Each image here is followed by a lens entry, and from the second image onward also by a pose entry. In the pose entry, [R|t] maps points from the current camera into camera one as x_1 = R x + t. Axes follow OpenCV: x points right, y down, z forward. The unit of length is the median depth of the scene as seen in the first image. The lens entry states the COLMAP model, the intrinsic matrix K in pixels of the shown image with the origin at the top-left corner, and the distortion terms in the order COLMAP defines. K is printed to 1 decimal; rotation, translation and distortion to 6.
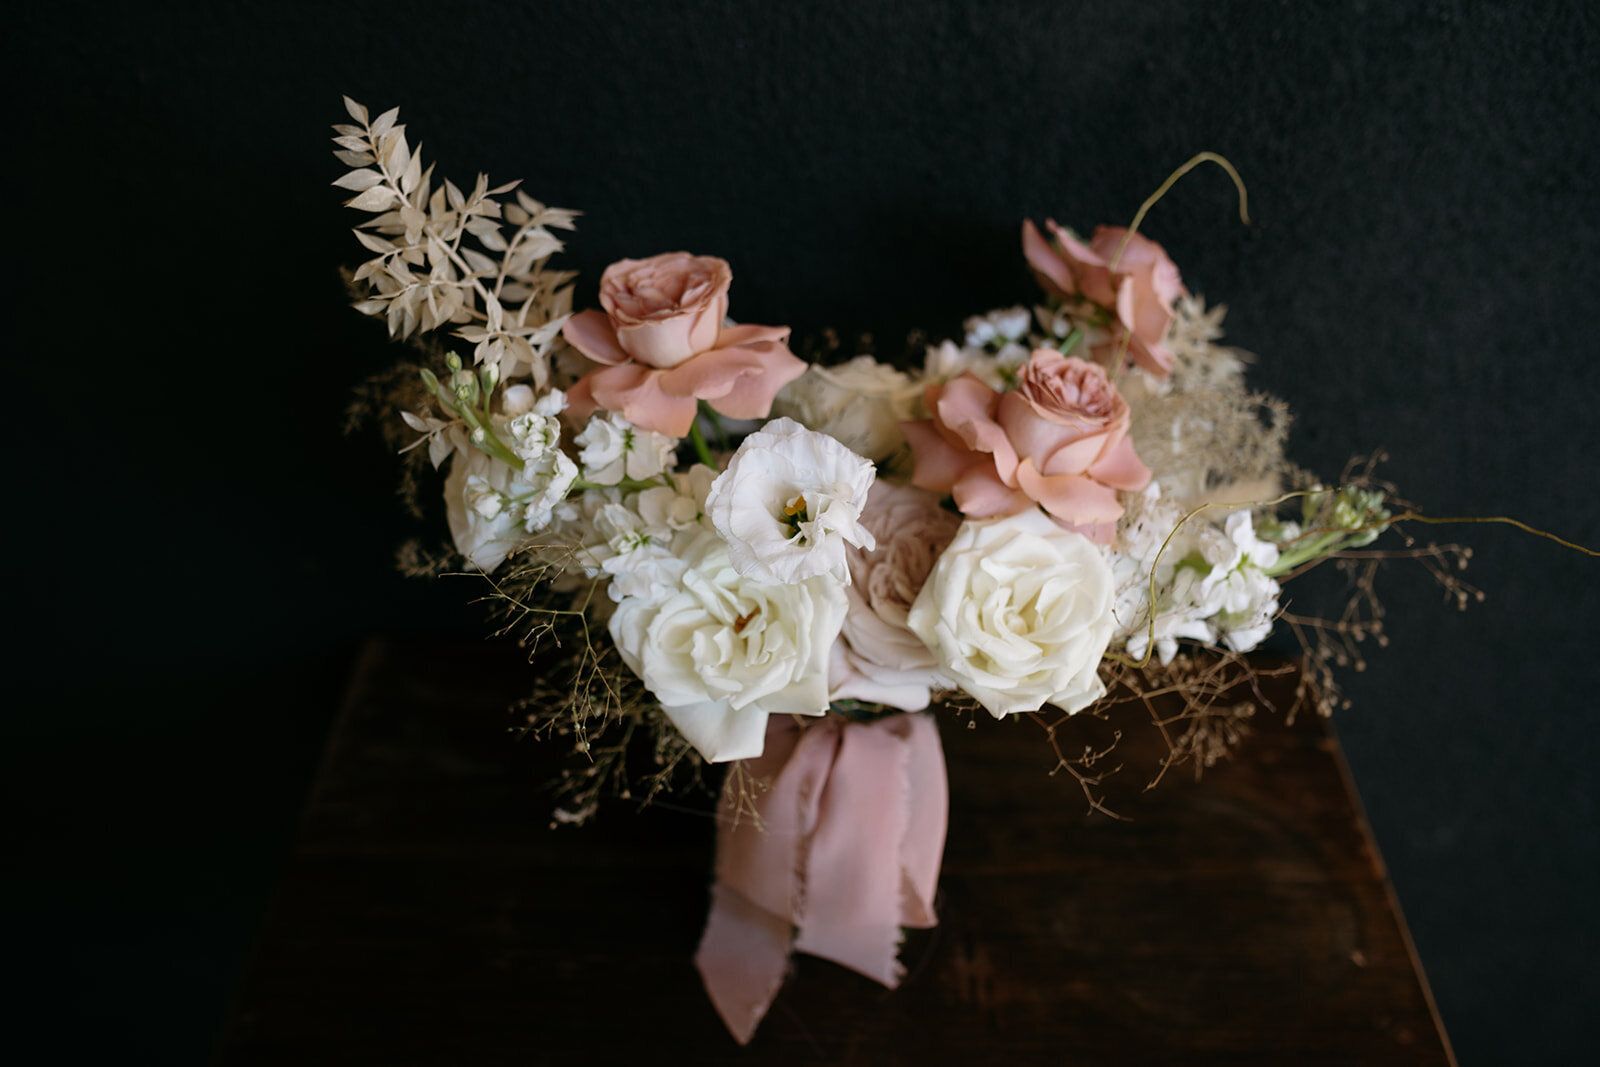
lens RADIAL K [[1558.8, 0, 794.3], [0, 1558.8, 521.0], [0, 0, 1]] dist [-0.060575, 0.072132]
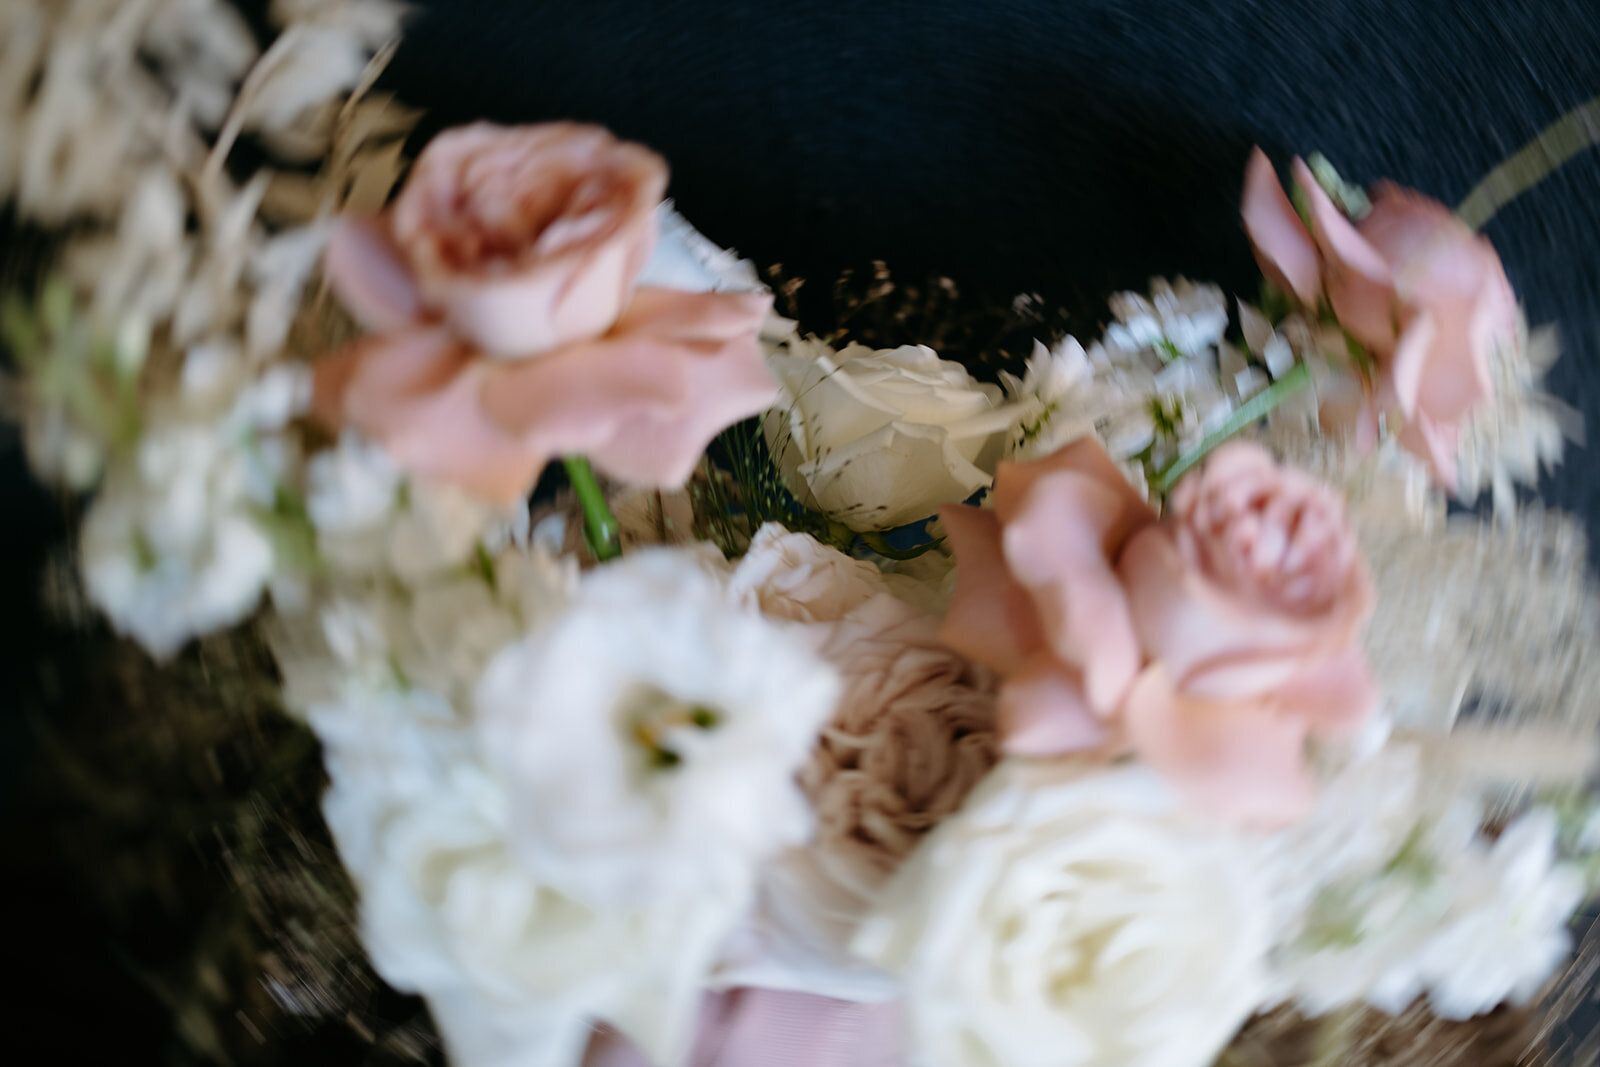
lens RADIAL K [[1558.8, 0, 794.3], [0, 1558.8, 521.0], [0, 0, 1]] dist [-0.060575, 0.072132]
pose [[0.978383, 0.196144, -0.065528, 0.050999], [-0.181627, 0.966522, 0.181236, -0.141236], [0.098883, -0.165417, 0.981254, 0.439226]]
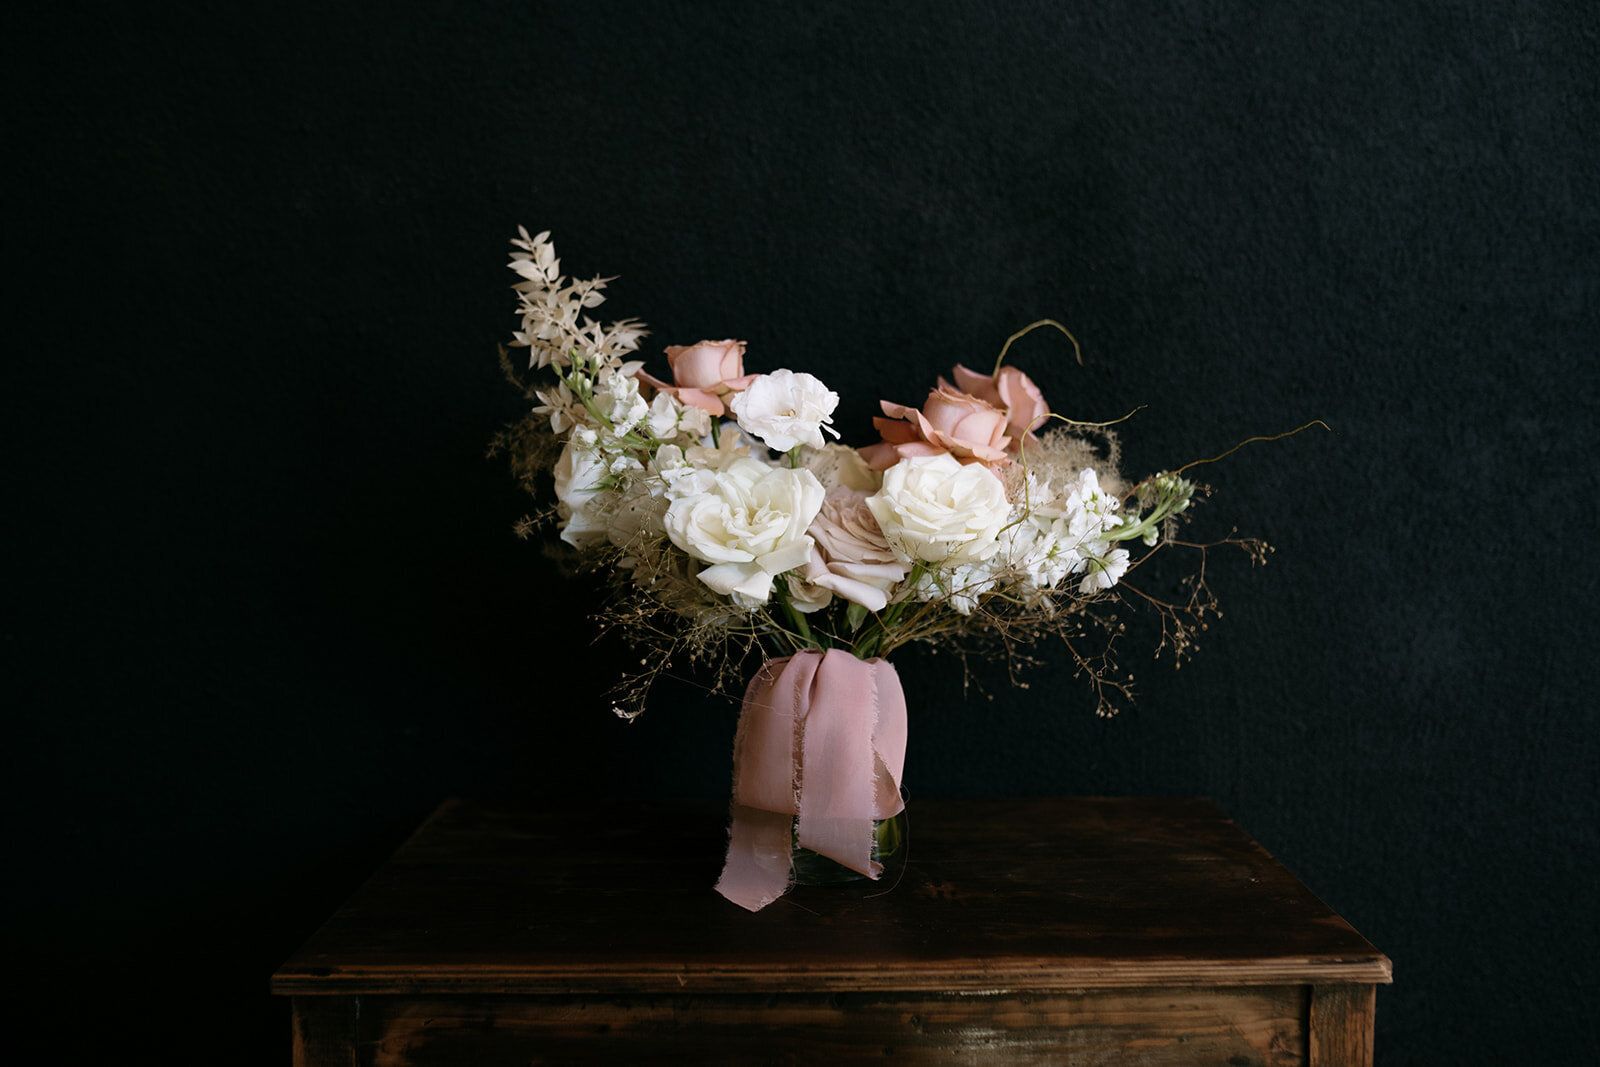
lens RADIAL K [[1558.8, 0, 794.3], [0, 1558.8, 521.0], [0, 0, 1]] dist [-0.060575, 0.072132]
pose [[0.999855, -0.016090, 0.005548, -0.003314], [0.016536, 0.841162, -0.540530, 0.780293], [0.004030, 0.540544, 0.841306, -0.214960]]
